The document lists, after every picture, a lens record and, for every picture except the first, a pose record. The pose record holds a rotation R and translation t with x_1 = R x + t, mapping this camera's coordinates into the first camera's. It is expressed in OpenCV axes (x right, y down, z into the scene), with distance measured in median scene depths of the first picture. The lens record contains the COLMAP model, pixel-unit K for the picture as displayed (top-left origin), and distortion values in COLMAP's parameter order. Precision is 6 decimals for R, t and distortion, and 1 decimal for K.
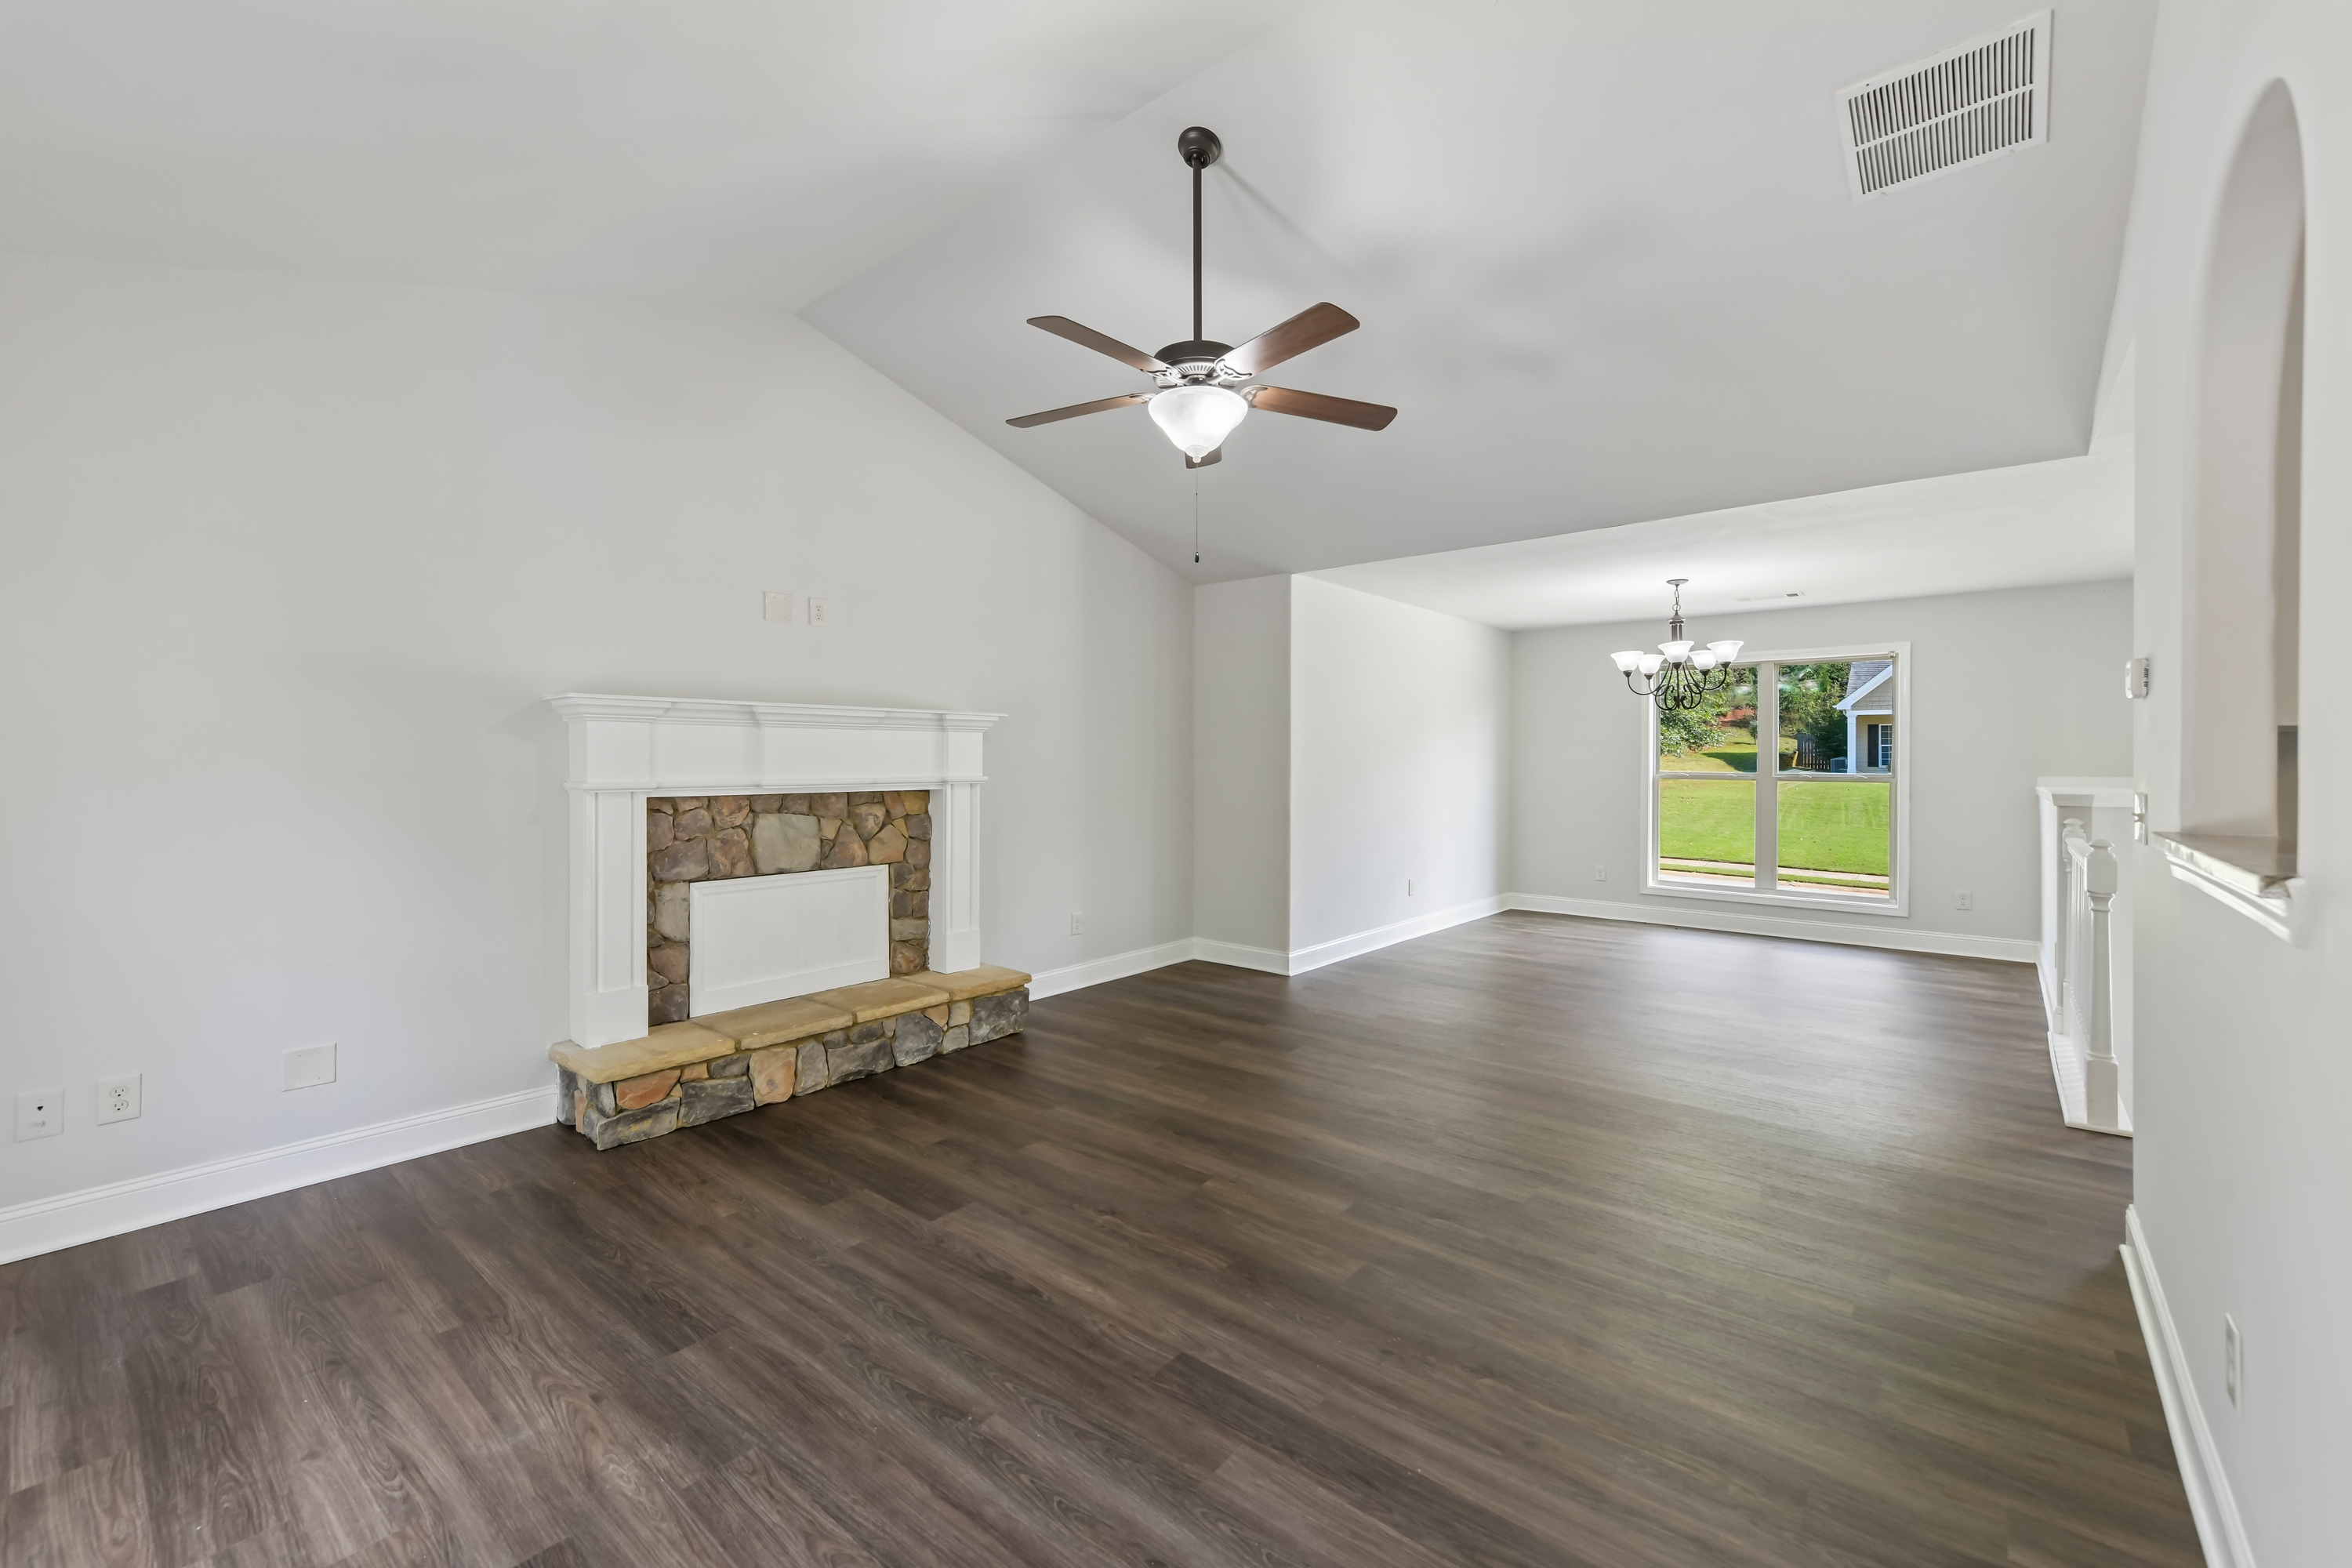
lens RADIAL K [[947.2, 0, 1167.8], [0, 947.2, 782.1], [0, 0, 1]] dist [0.003315, -0.000165]
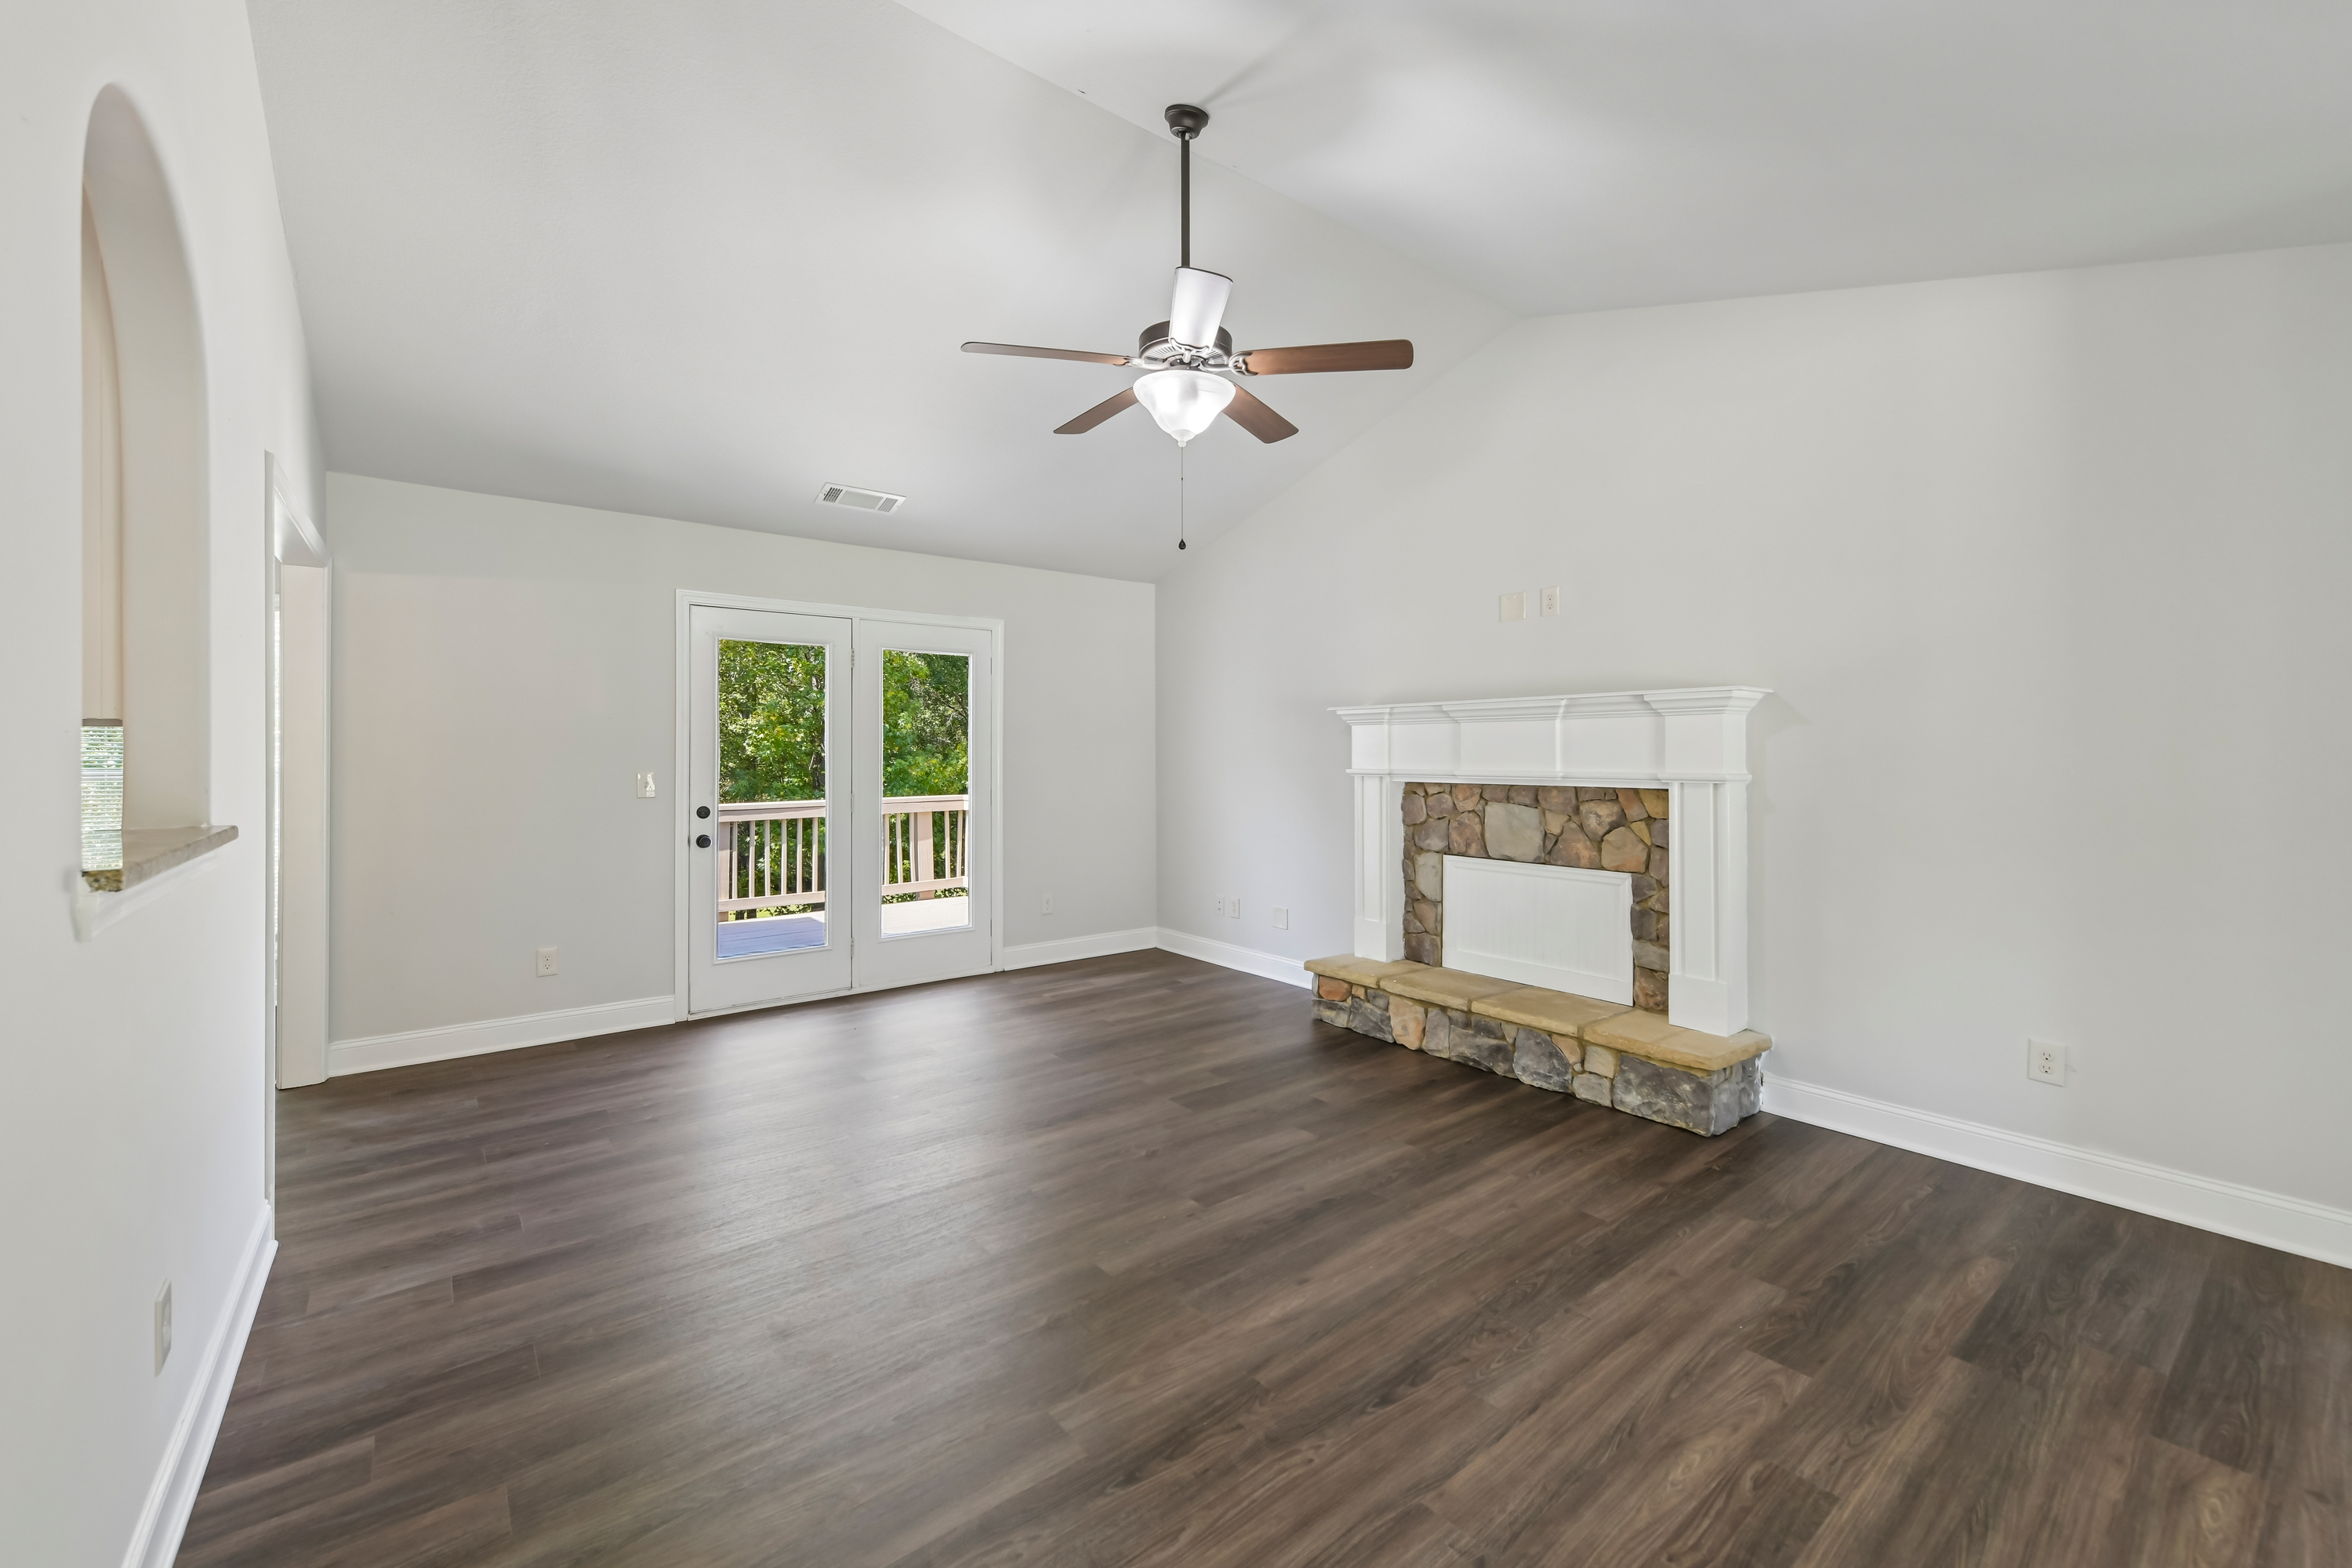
lens RADIAL K [[947.2, 0, 1154.2], [0, 947.2, 750.0], [0, 0, 1]] dist [0.003315, -0.000165]
pose [[-0.215570, -0.005179, -0.976475, 0.721693], [-0.020878, 0.999782, -0.000693, -0.017604], [0.976265, 0.020238, -0.215631, 0.859688]]
